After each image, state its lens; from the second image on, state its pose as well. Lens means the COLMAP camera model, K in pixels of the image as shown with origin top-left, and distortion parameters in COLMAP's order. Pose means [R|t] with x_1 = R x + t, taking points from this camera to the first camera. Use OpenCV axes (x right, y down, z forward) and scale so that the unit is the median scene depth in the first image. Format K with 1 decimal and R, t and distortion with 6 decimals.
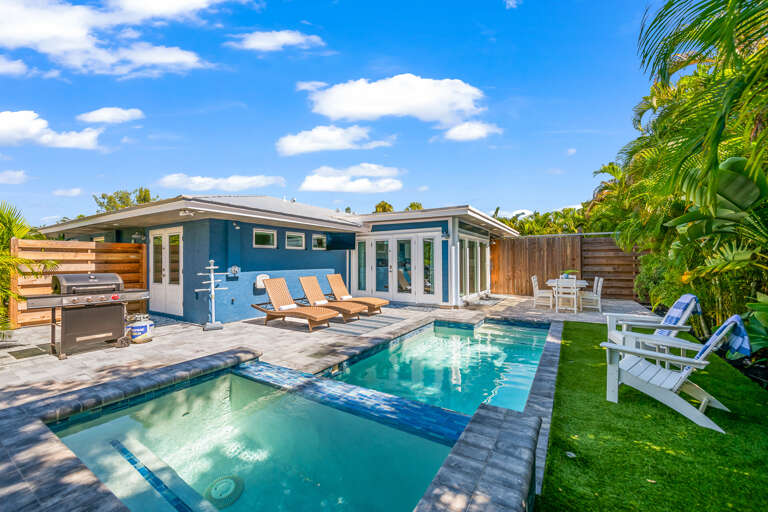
lens RADIAL K [[308.4, 0, 388.0], [0, 308.4, 257.8], [0, 0, 1]] dist [-0.000731, 0.000006]
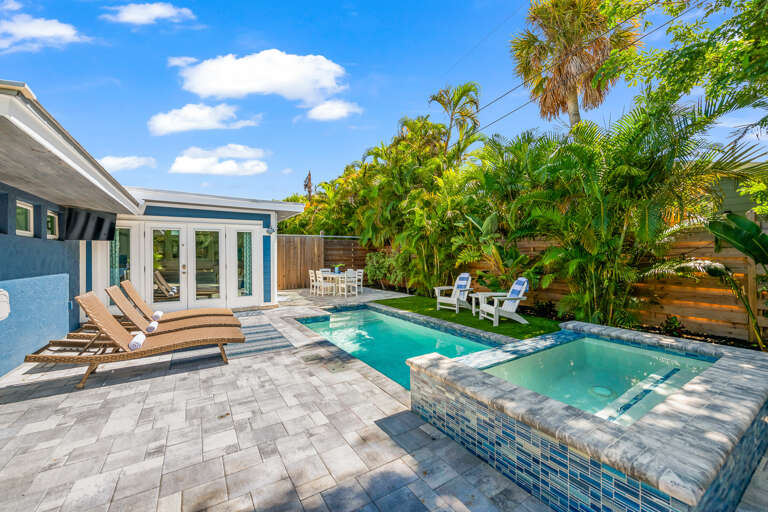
lens RADIAL K [[308.4, 0, 388.0], [0, 308.4, 257.8], [0, 0, 1]] dist [-0.000731, 0.000006]
pose [[0.435405, -0.006191, 0.900213, -0.474896], [-0.001741, 0.999969, 0.007719, 0.002341], [-0.900233, -0.004928, 0.435381, 0.260916]]
